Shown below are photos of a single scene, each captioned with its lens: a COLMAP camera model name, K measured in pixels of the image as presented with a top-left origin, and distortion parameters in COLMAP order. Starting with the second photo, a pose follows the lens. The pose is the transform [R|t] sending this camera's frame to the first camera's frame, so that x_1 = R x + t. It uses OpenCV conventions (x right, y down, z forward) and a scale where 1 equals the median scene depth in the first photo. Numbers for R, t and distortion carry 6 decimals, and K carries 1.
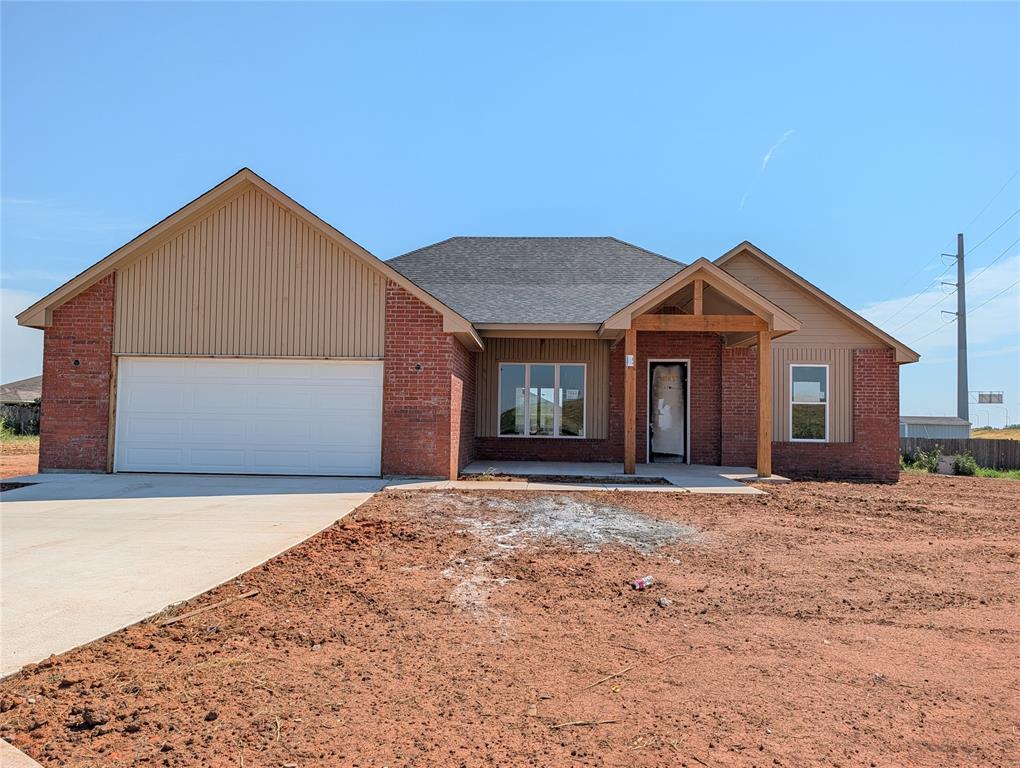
lens RADIAL K [[720.4, 0, 517.4], [0, 720.4, 384.5], [0, 0, 1]] dist [0.065516, -0.002666]
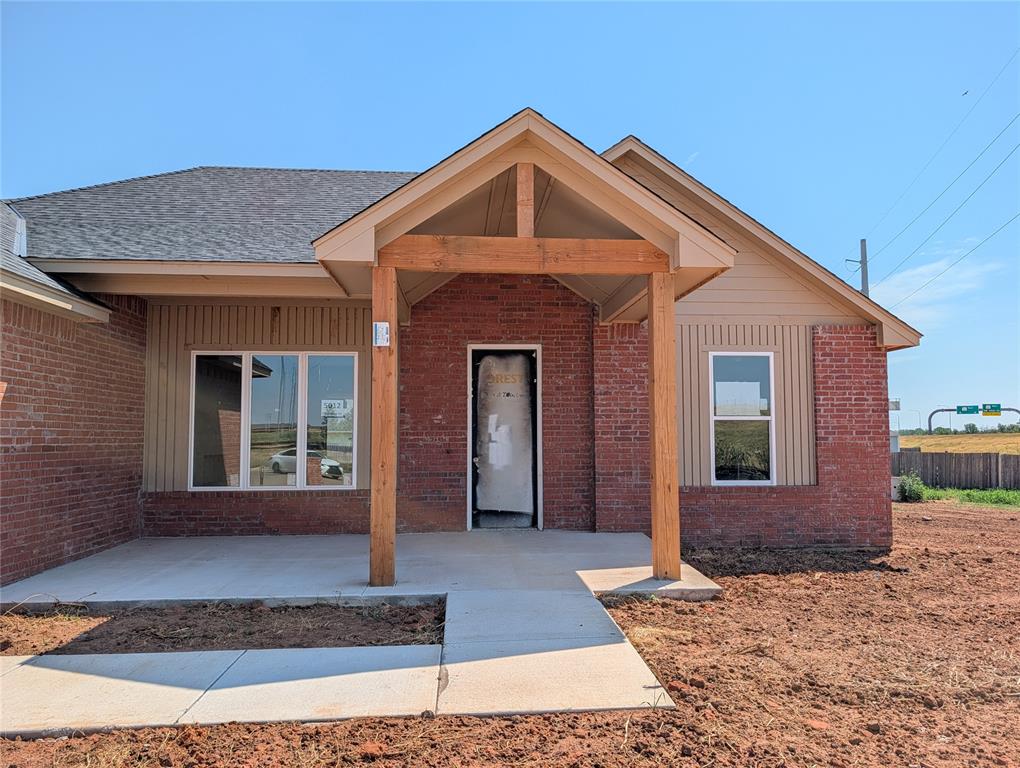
lens RADIAL K [[720.4, 0, 502.2], [0, 720.4, 380.9], [0, 0, 1]] dist [0.065516, -0.002666]
pose [[0.995686, -0.010311, 0.092207, 0.156902], [0.012335, 0.999695, -0.021411, 0.005826], [-0.091958, 0.022456, 0.995510, 0.440427]]
